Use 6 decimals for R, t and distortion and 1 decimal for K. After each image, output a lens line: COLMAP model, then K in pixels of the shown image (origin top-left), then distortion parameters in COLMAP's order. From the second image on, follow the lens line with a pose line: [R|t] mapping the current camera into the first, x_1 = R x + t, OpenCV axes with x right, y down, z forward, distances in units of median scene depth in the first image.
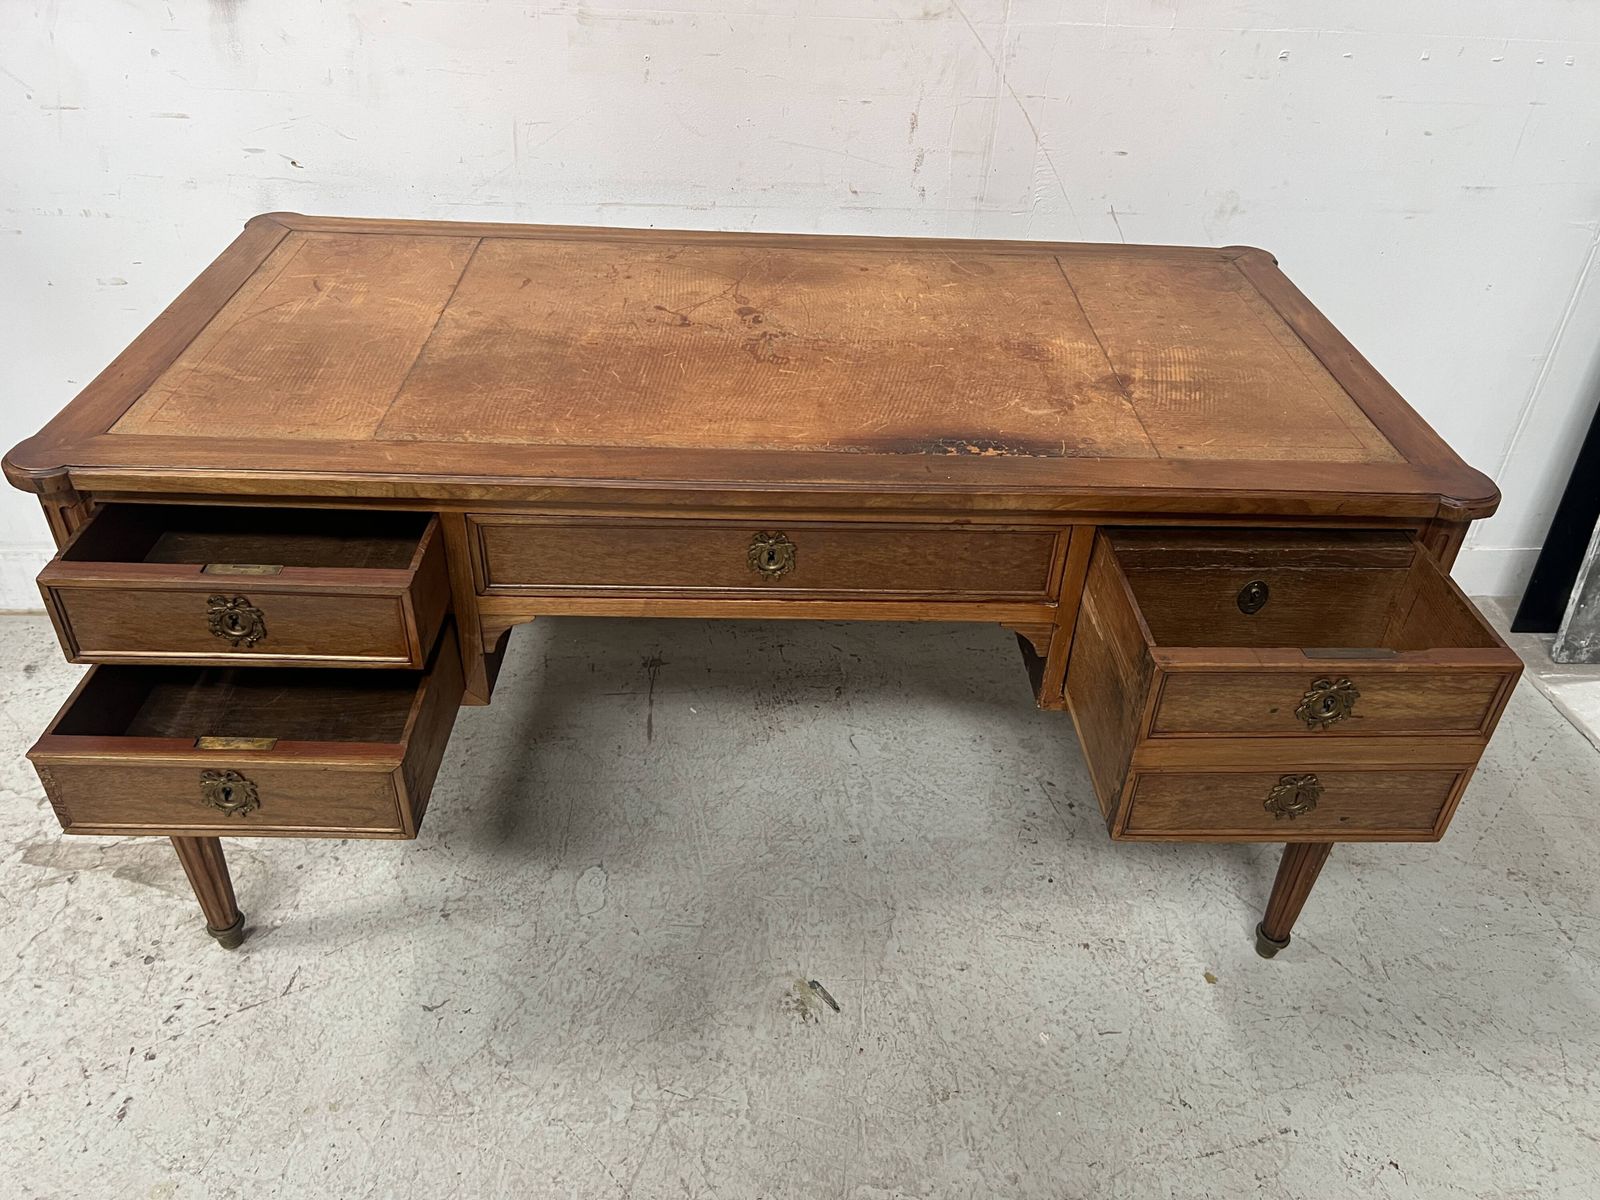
lens RADIAL K [[1227.4, 0, 807.2], [0, 1227.4, 585.3], [0, 0, 1]] dist [0.033927, -0.046617]
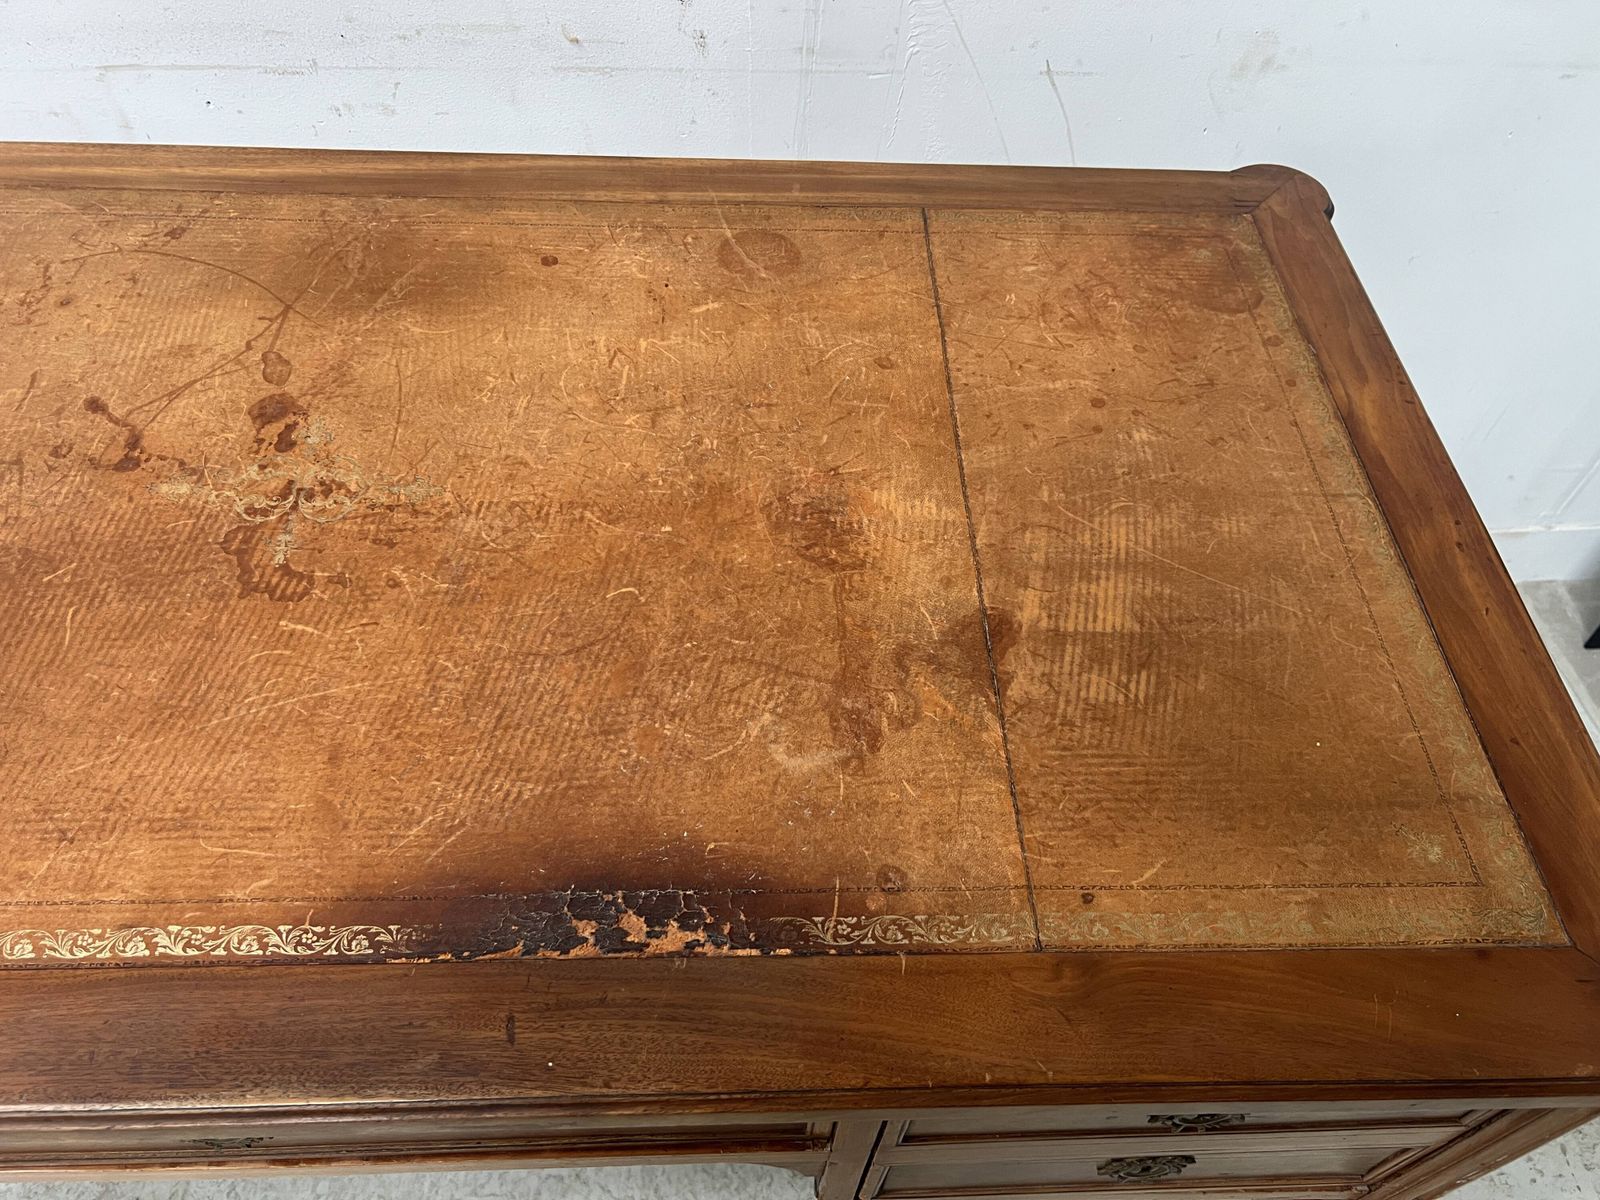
lens RADIAL K [[1227.4, 0, 802.9], [0, 1227.4, 603.9], [0, 0, 1]] dist [0.033927, -0.046617]
pose [[0.999871, -0.002228, 0.015913, 0.157154], [-0.002618, 0.954519, 0.298138, -0.296447], [-0.015854, -0.298141, 0.954390, 0.492287]]
